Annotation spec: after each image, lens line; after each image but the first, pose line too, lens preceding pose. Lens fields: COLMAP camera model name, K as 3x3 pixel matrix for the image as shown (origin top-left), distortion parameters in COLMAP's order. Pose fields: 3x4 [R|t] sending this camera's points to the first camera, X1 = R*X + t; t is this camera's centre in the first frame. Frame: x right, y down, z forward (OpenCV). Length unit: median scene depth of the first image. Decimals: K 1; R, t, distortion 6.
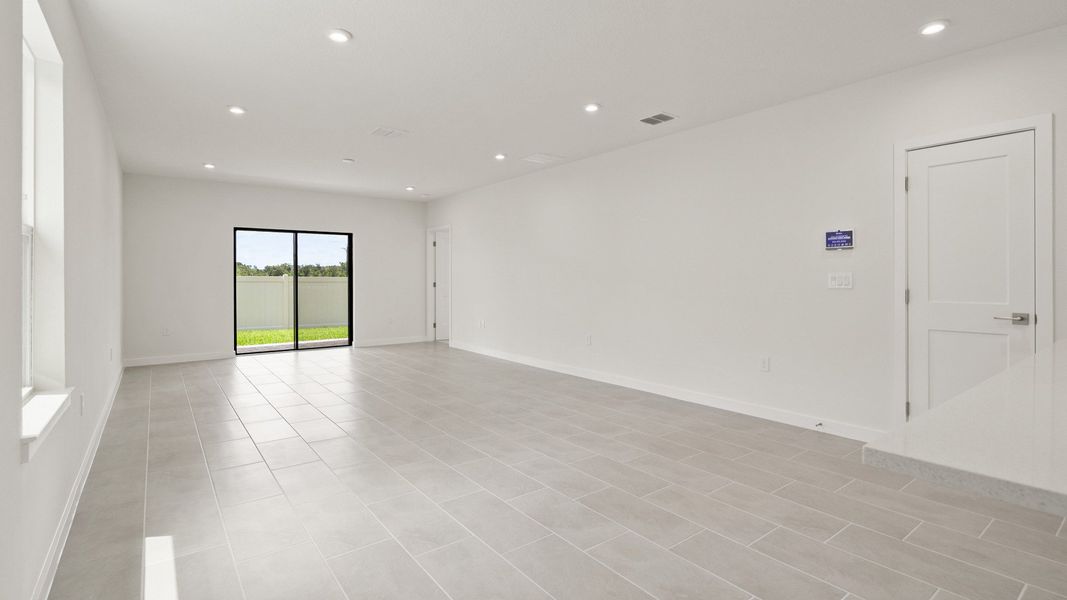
lens RADIAL K [[492.5, 0, 517.1], [0, 492.5, 285.4], [0, 0, 1]] dist [-0.004272, 0.000197]
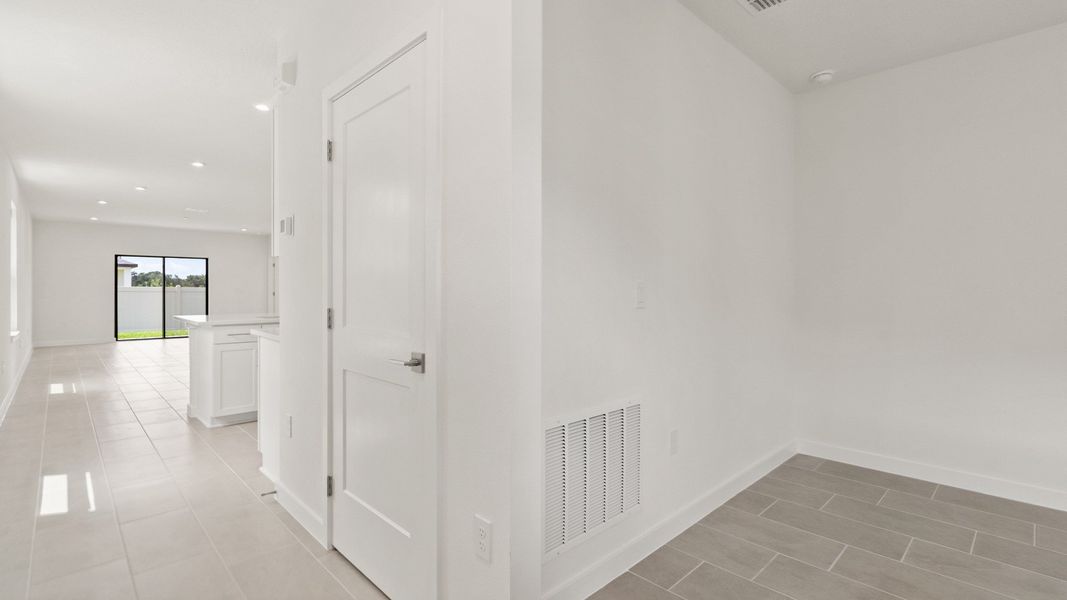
lens RADIAL K [[492.5, 0, 525.9], [0, 492.5, 288.9], [0, 0, 1]] dist [-0.004272, 0.000197]
pose [[0.991872, 0.003727, 0.127182, 0.417441], [-0.001726, 0.999873, -0.015840, 0.007003], [-0.127225, 0.015492, 0.991753, -0.563623]]
